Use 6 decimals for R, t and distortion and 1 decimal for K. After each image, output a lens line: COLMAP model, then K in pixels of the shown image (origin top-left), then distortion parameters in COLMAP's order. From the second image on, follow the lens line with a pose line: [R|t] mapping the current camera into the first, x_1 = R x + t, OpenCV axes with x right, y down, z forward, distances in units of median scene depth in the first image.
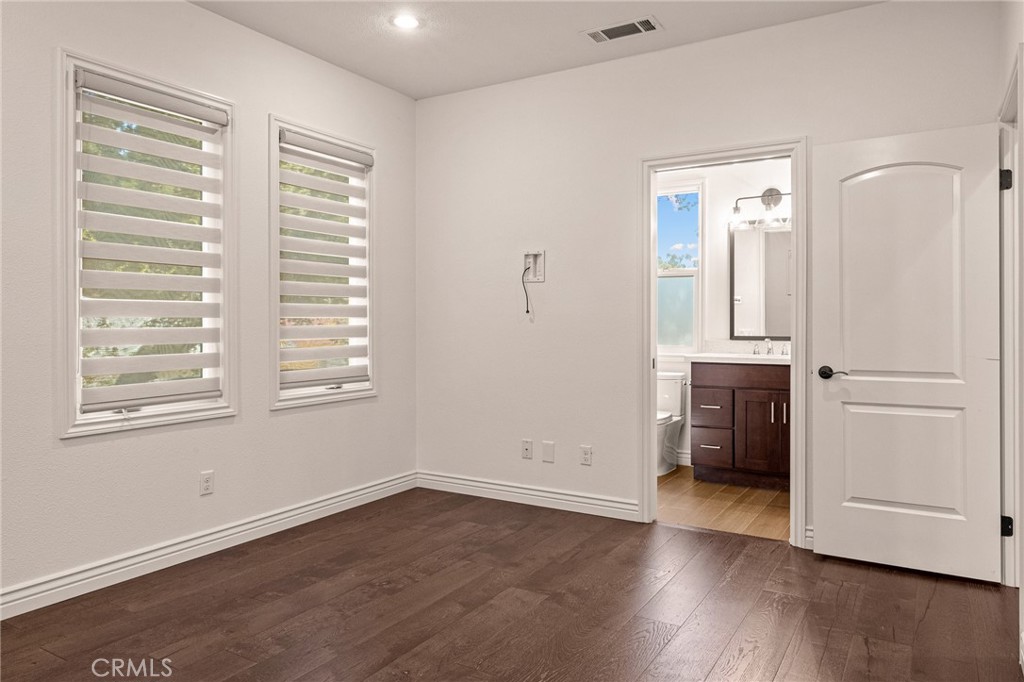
lens RADIAL K [[690.2, 0, 511.9], [0, 690.2, 336.4], [0, 0, 1]] dist [-0.008520, 0.002635]
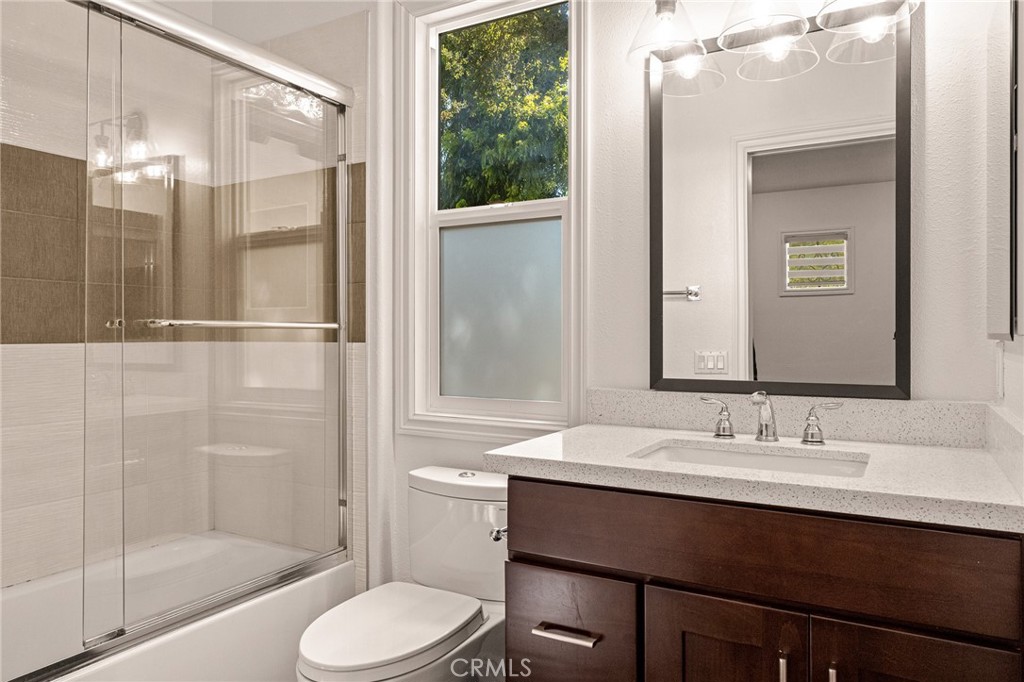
lens RADIAL K [[690.2, 0, 512.1], [0, 690.2, 338.6], [0, 0, 1]] dist [-0.008520, 0.002635]
pose [[0.999700, -0.002122, 0.024381, 0.242650], [0.002329, 0.999961, -0.008461, -0.018518], [-0.024362, 0.008515, 0.999667, 0.665502]]
